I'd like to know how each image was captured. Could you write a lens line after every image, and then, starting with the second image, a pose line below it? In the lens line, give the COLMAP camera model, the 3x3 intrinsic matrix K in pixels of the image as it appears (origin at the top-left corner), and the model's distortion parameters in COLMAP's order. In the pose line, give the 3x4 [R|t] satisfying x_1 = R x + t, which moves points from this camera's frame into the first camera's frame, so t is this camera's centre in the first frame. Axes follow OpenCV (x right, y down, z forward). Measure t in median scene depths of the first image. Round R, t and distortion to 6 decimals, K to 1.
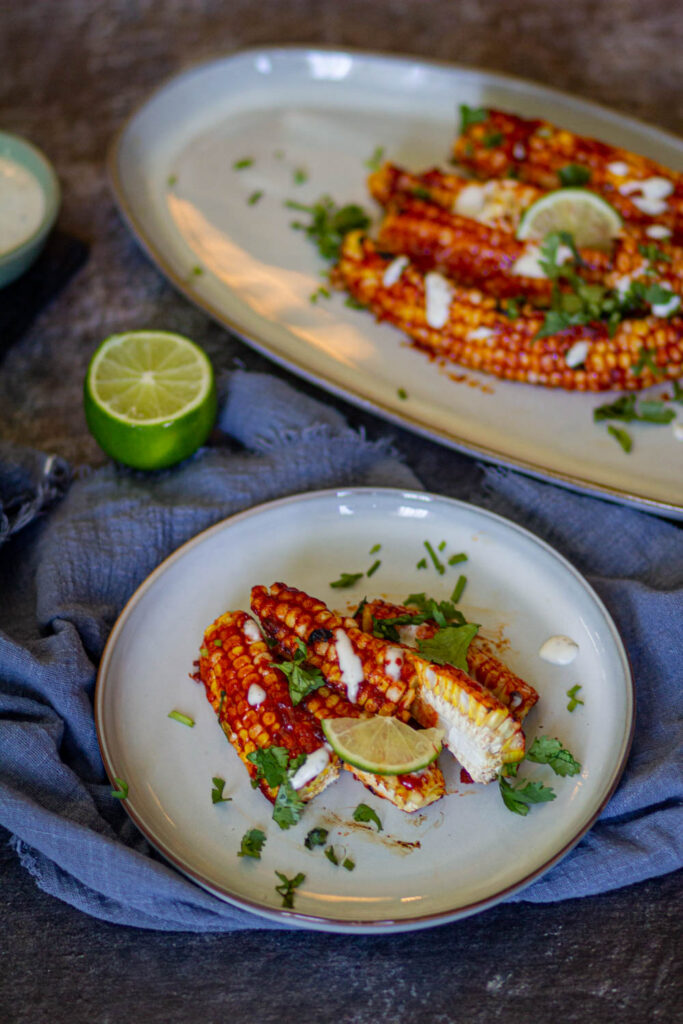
lens RADIAL K [[4330.6, 0, 335.8], [0, 4330.6, 511.0], [0, 0, 1]] dist [0.030483, 0.000000]
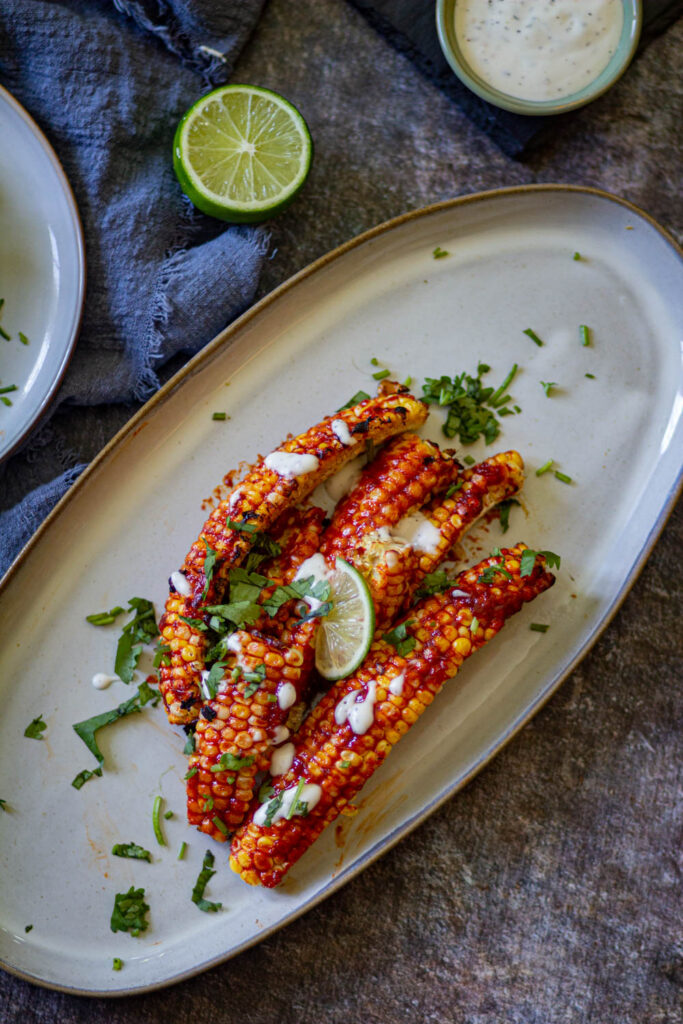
lens RADIAL K [[4330.6, 0, 342.5], [0, 4330.6, 514.8], [0, 0, 1]] dist [0.030483, 0.000000]
pose [[-0.236970, 0.962158, -0.134527, 0.171422], [-0.755577, -0.095481, 0.648064, -0.724805], [0.610695, 0.255217, 0.749611, 0.314842]]
